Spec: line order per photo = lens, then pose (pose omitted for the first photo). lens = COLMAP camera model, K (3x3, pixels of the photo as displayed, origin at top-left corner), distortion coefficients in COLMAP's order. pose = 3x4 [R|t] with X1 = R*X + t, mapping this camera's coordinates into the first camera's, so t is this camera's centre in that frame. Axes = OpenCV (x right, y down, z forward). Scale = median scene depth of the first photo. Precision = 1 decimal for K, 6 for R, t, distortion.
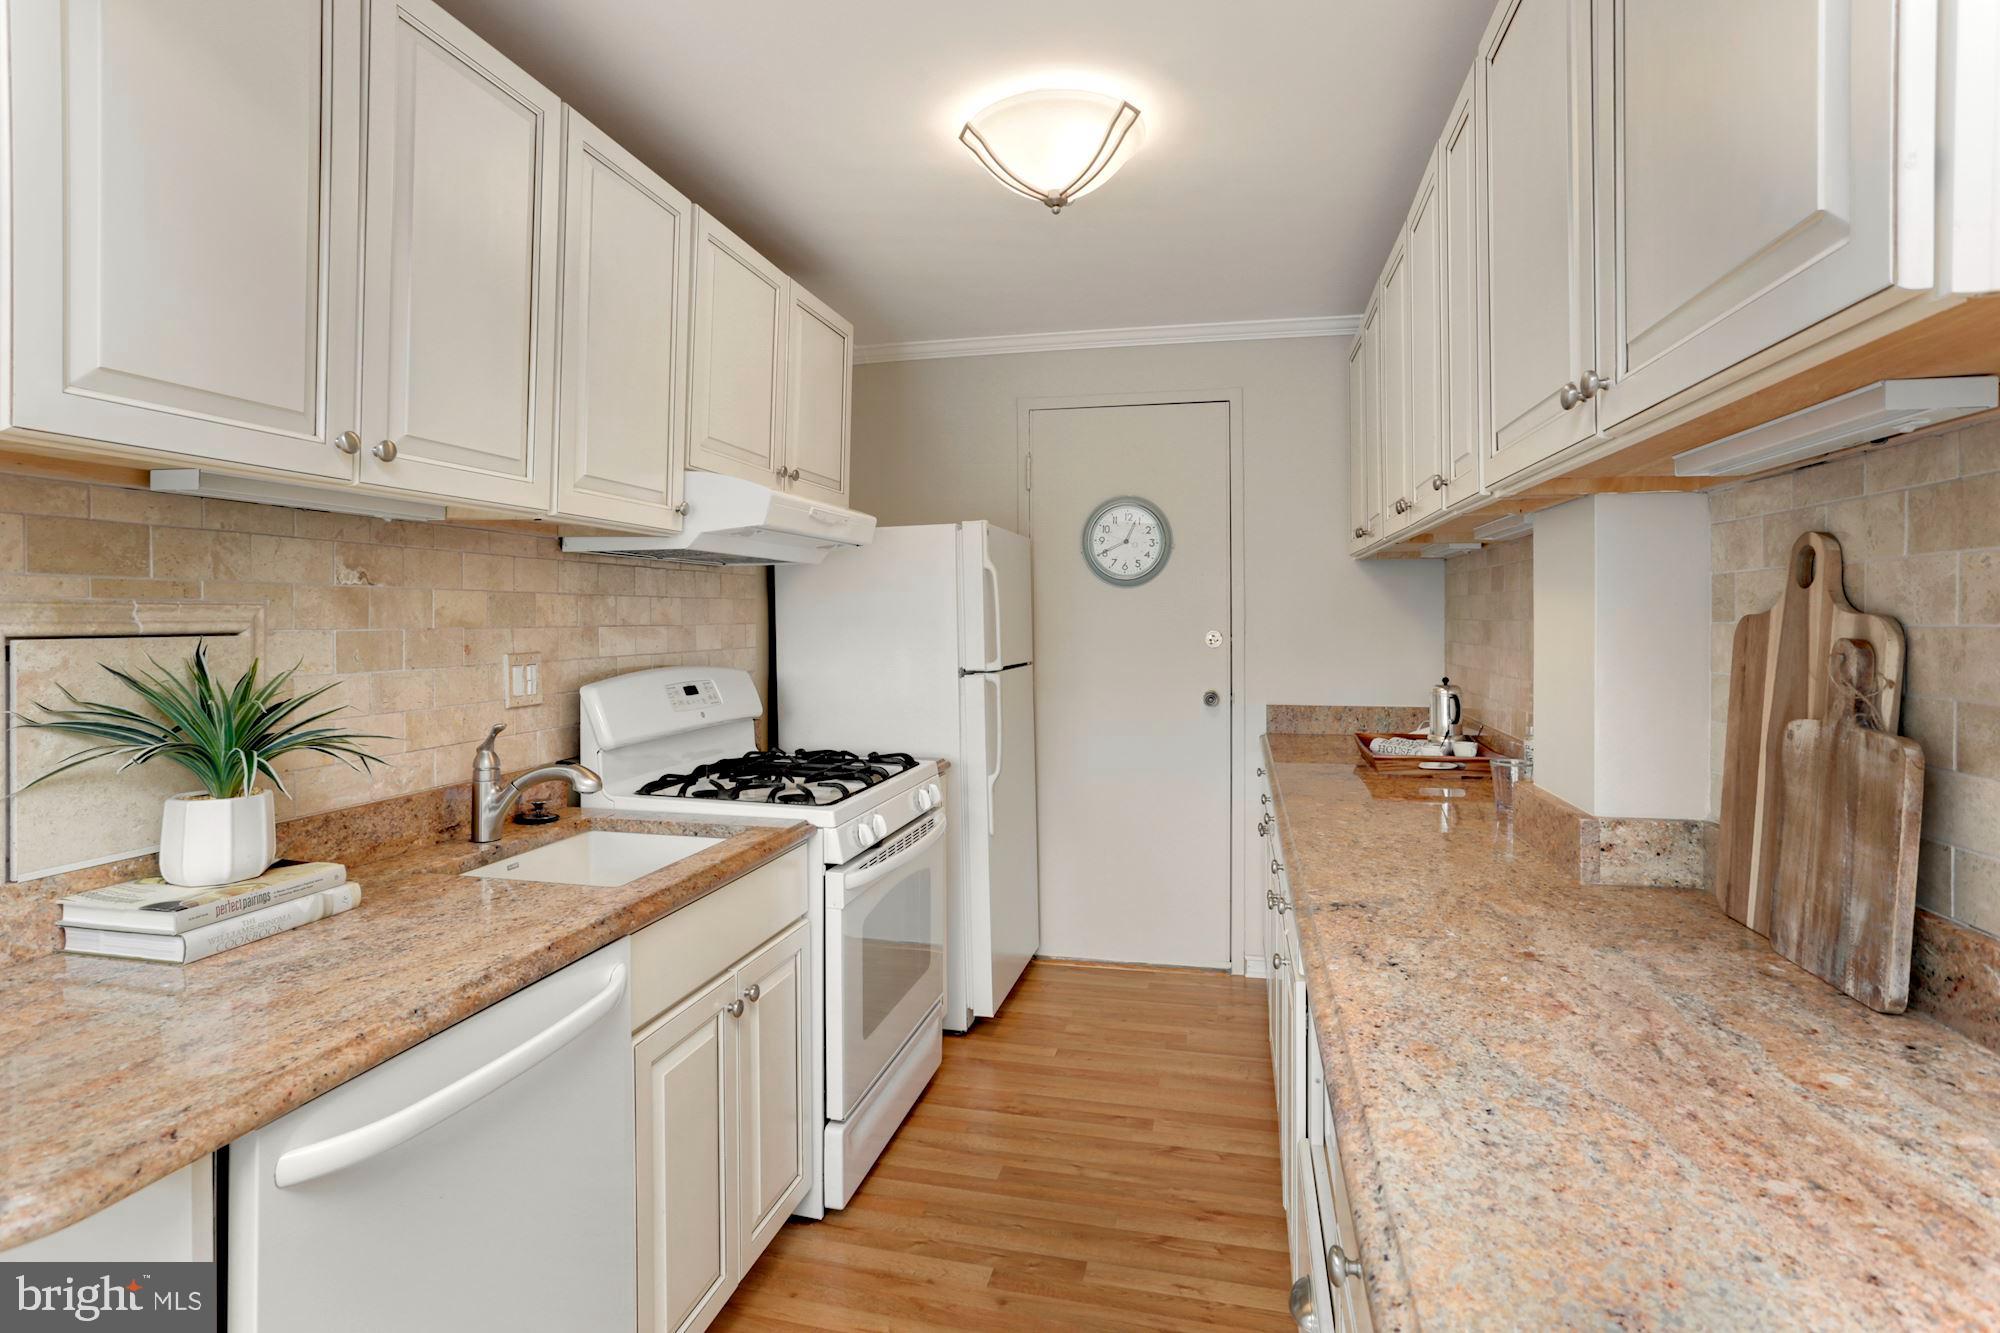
lens RADIAL K [[994.8, 0, 1020.8], [0, 994.8, 606.0], [0, 0, 1]] dist [-0.008883, 0.013208]
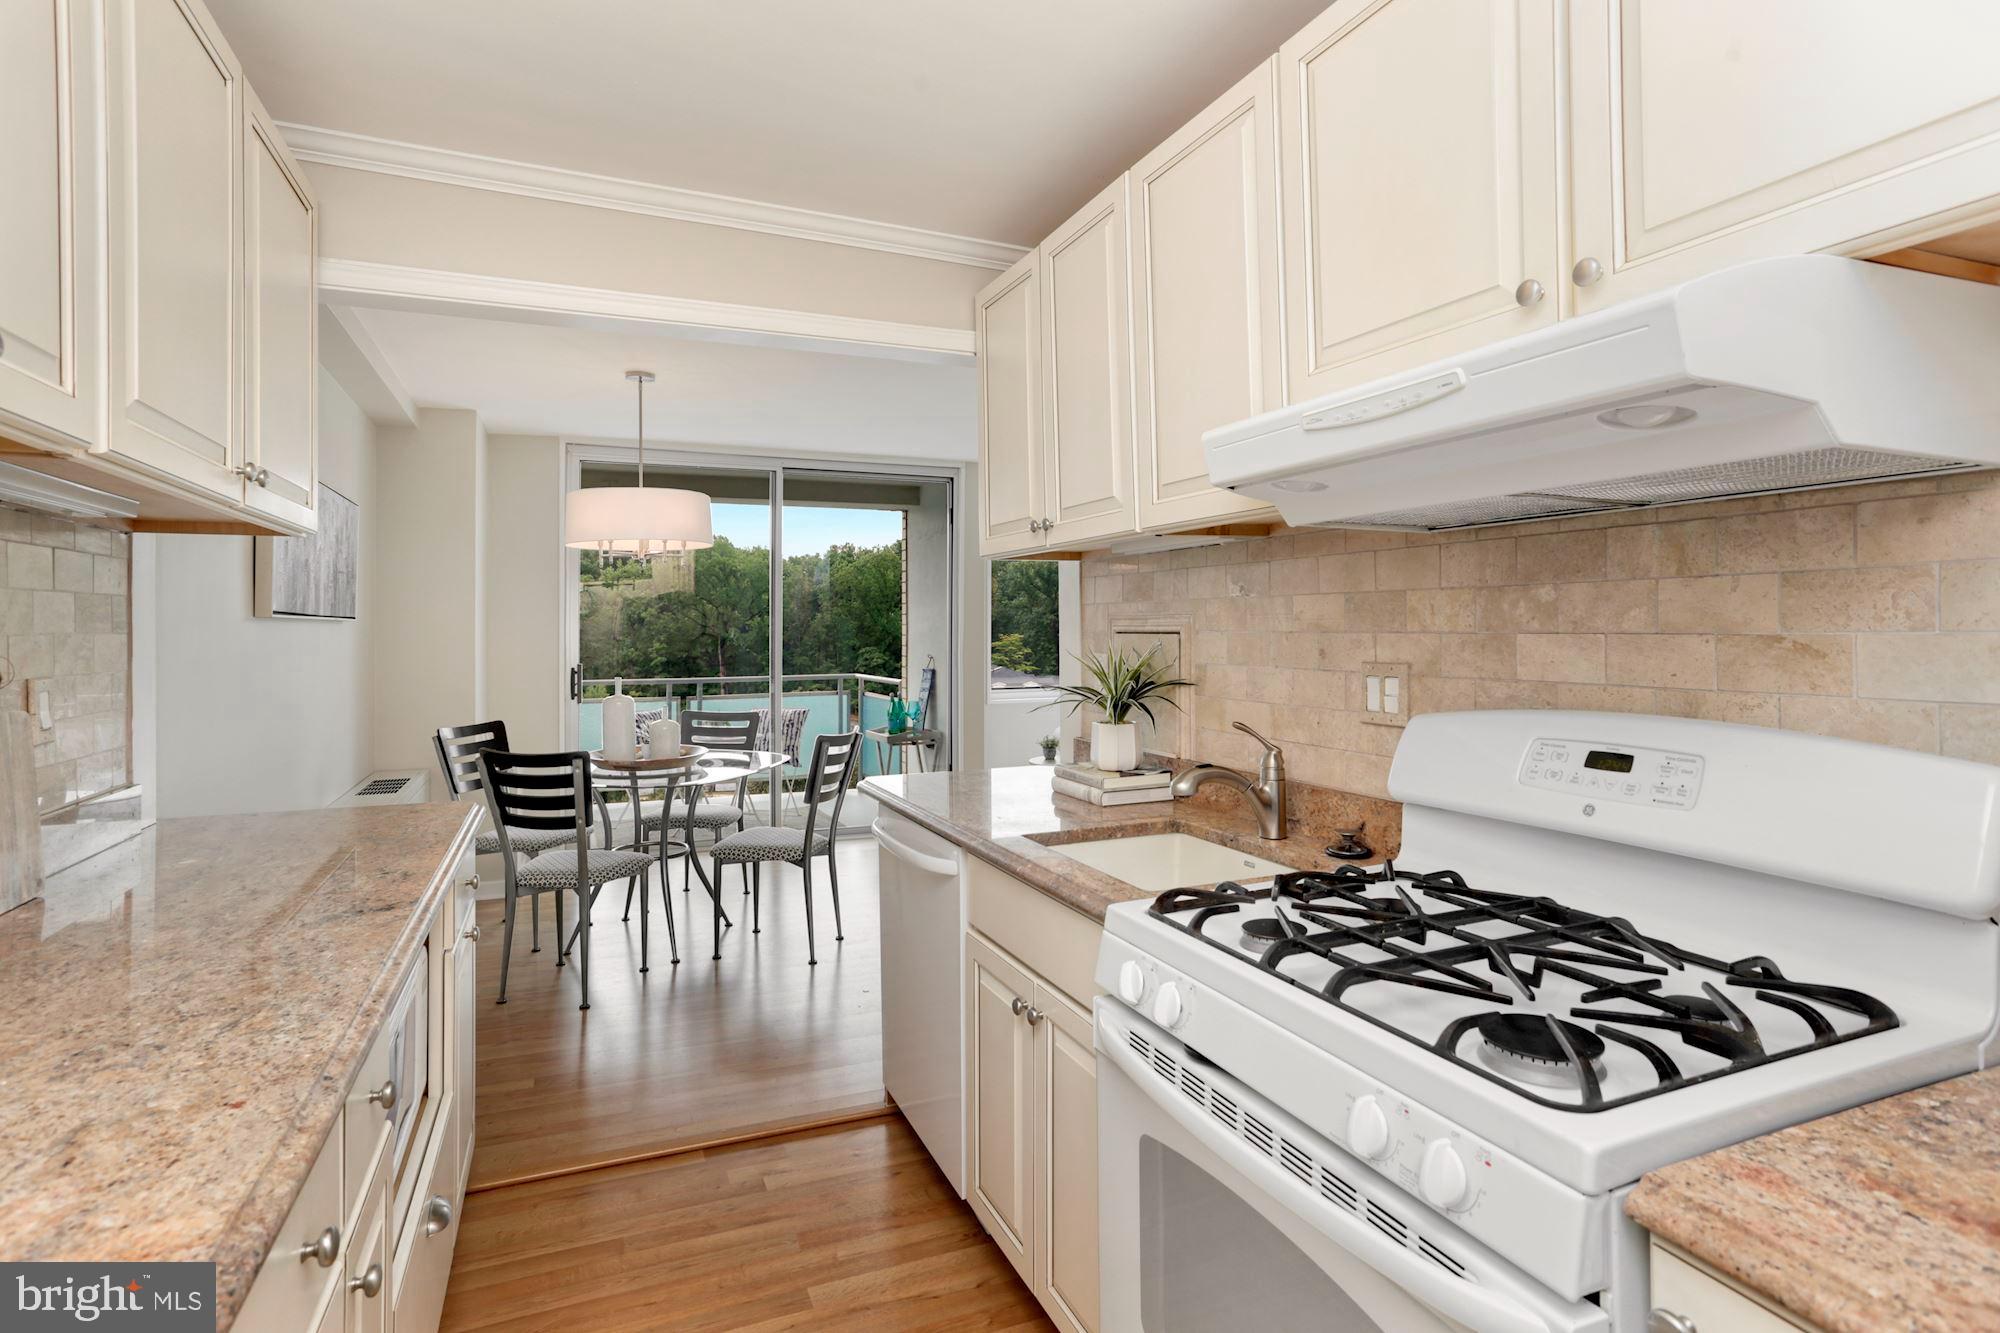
lens RADIAL K [[994.8, 0, 999.6], [0, 994.8, 662.7], [0, 0, 1]] dist [-0.008883, 0.013208]
pose [[-0.805819, 0.016527, -0.591931, 0.280303], [0.003382, 0.999723, 0.023309, 0.027933], [0.592152, 0.016781, -0.805651, 1.567313]]
